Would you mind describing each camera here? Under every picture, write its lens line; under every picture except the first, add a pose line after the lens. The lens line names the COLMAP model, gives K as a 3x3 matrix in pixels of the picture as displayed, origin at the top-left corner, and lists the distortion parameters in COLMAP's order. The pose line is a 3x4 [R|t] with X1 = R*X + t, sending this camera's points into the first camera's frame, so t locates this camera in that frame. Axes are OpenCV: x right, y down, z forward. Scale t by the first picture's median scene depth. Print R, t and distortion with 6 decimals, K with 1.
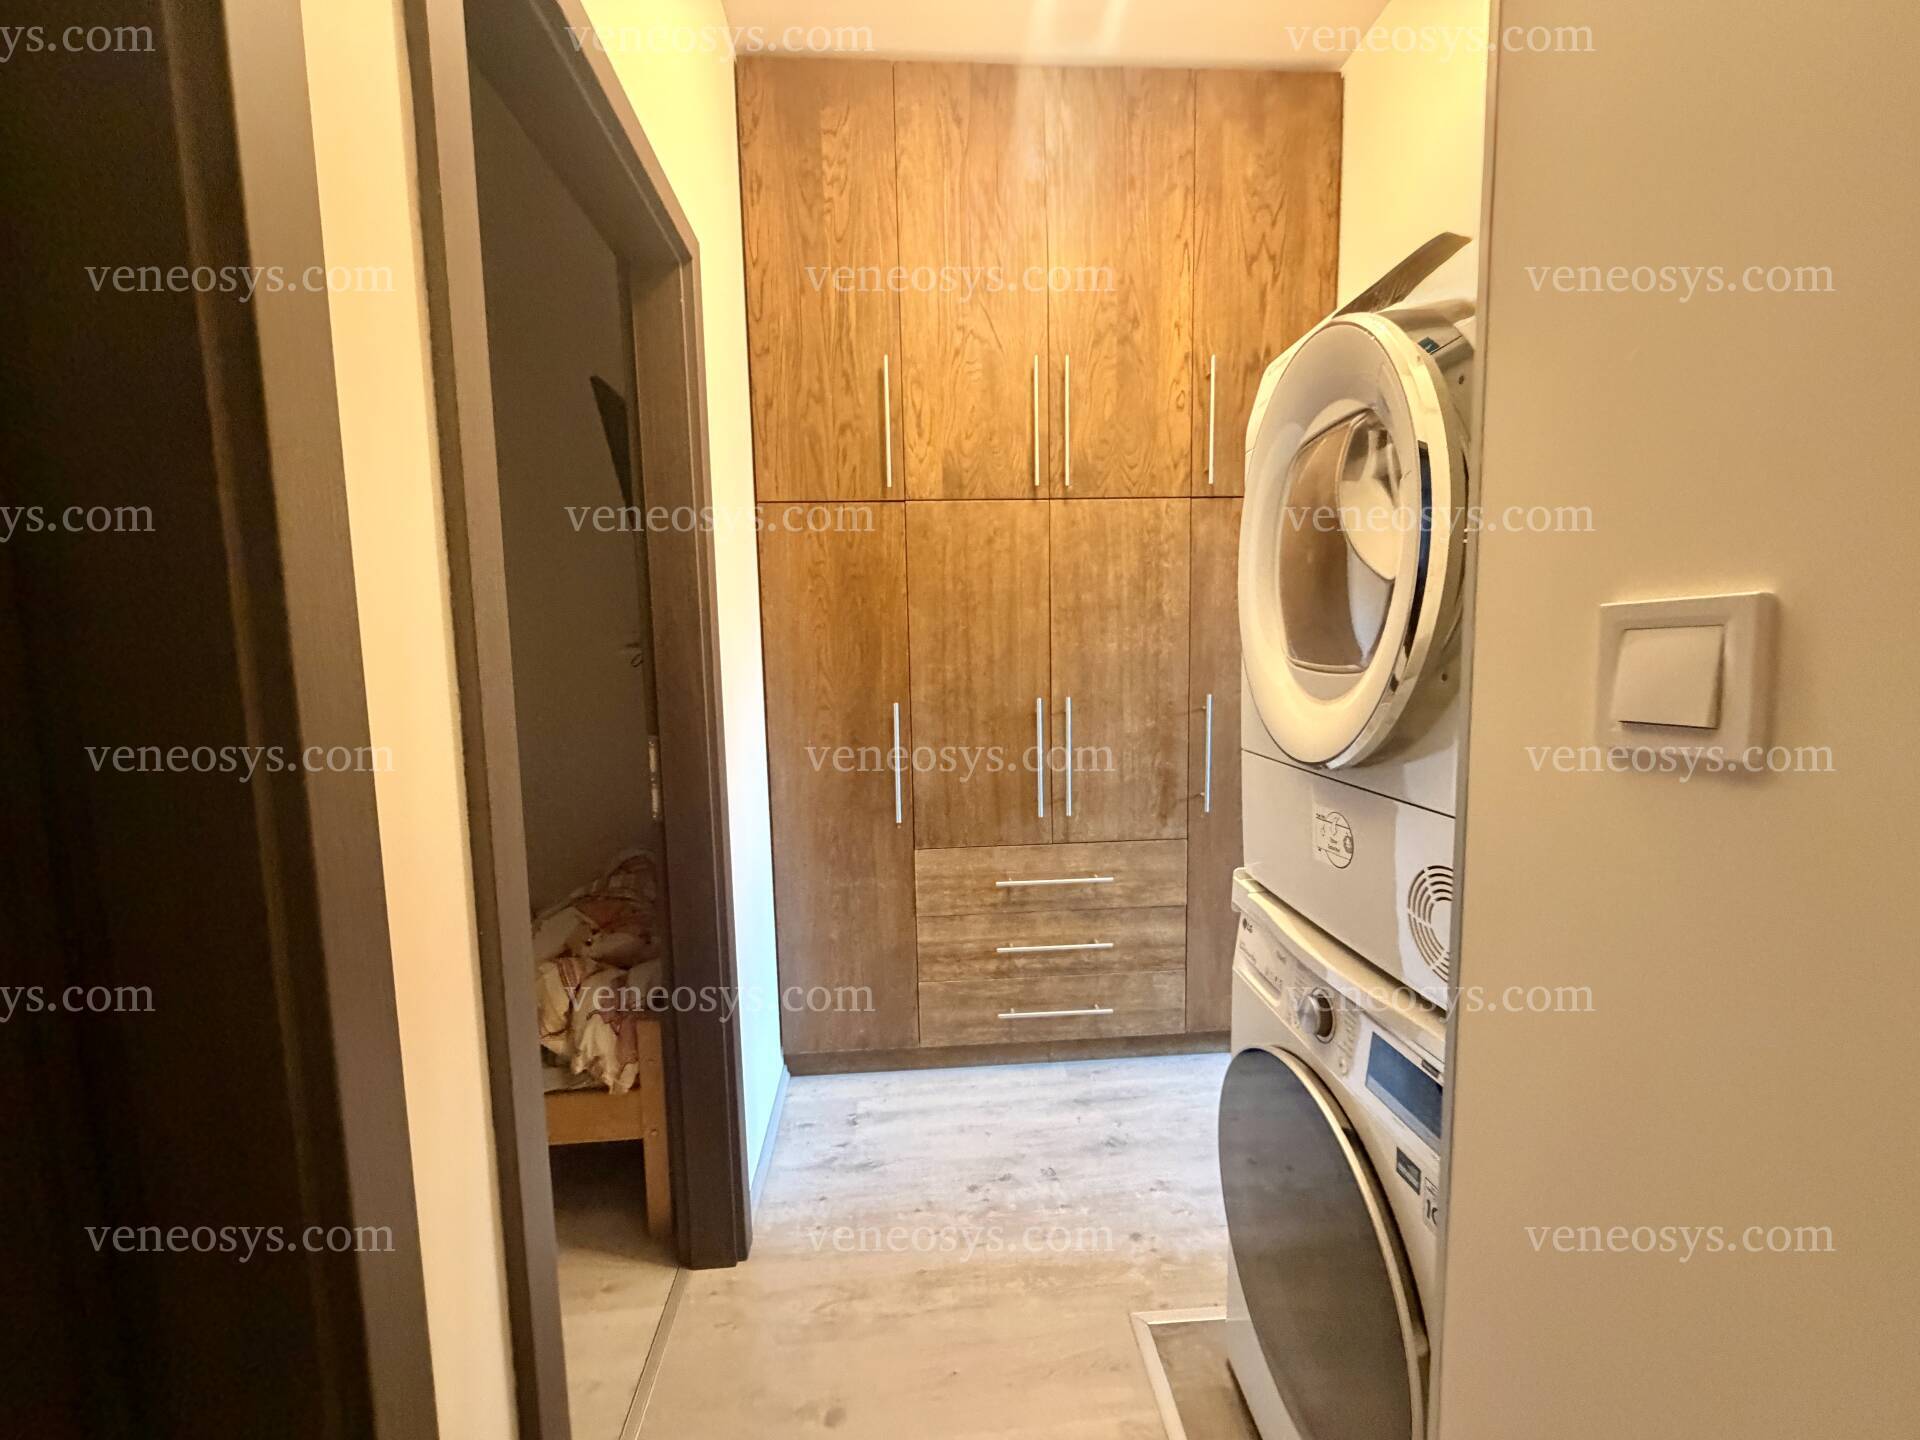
lens RADIAL K [[769.6, 0, 958.5], [0, 769.6, 714.9], [0, 0, 1]] dist [-0.000781, -0.000097]
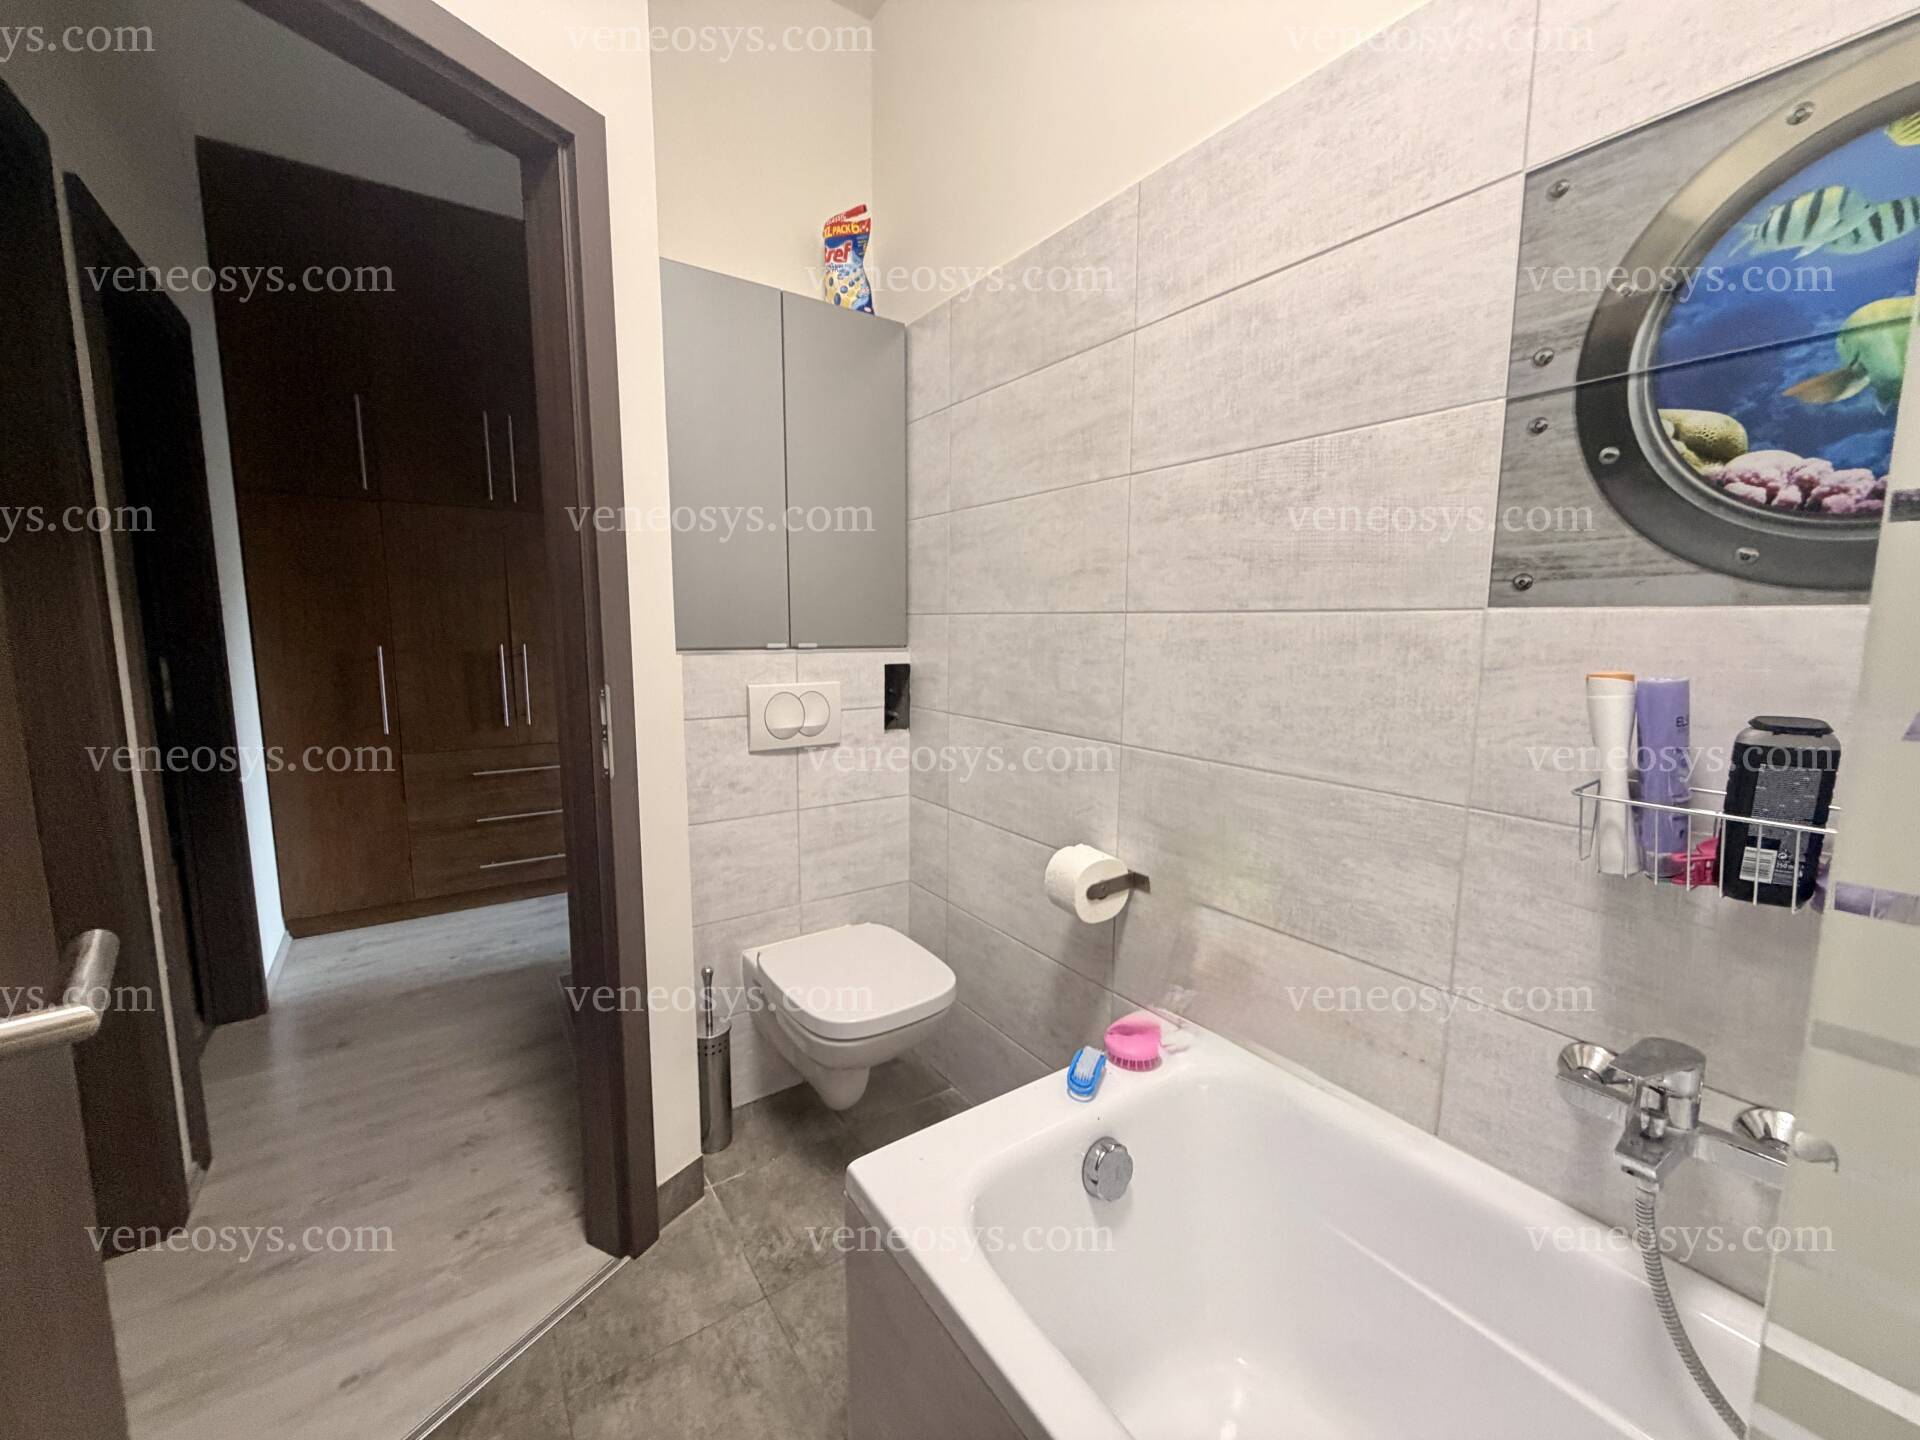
lens RADIAL K [[769.6, 0, 958.5], [0, 769.6, 714.9], [0, 0, 1]] dist [-0.000781, -0.000097]
pose [[0.858698, -0.036836, 0.511157, 0.108512], [0.021978, 0.999143, 0.035080, 0.089634], [-0.512011, -0.018889, 0.858771, -0.773868]]
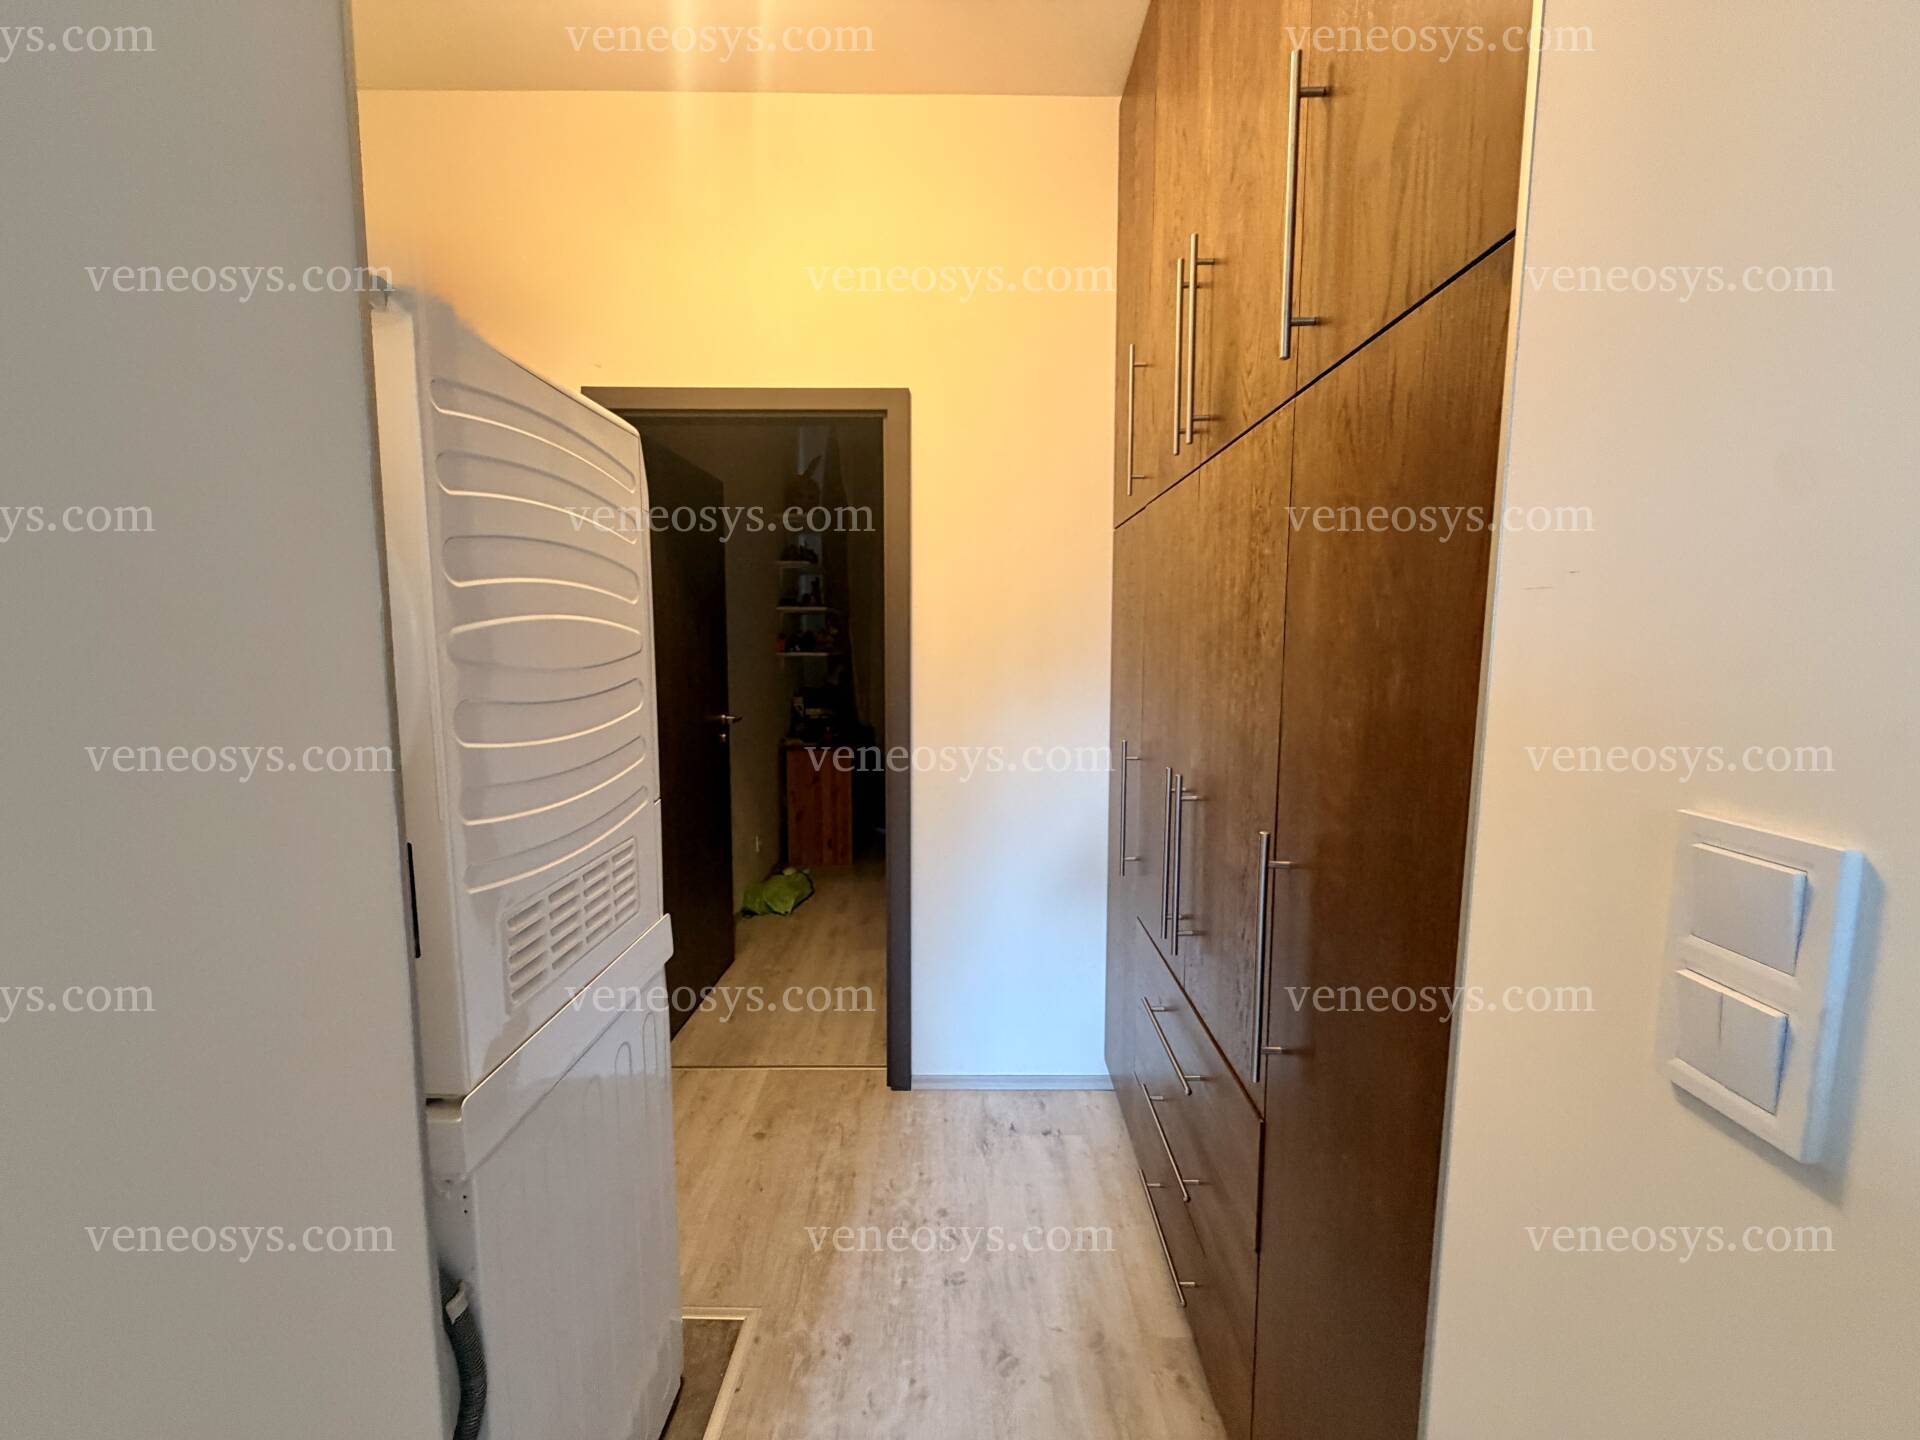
lens RADIAL K [[769.6, 0, 958.5], [0, 769.6, 714.9], [0, 0, 1]] dist [-0.000781, -0.000097]
pose [[-0.081586, 0.122502, -0.989109, 0.864671], [-0.097841, 0.986640, 0.130266, -0.151877], [0.991852, 0.107403, -0.068510, 0.939286]]
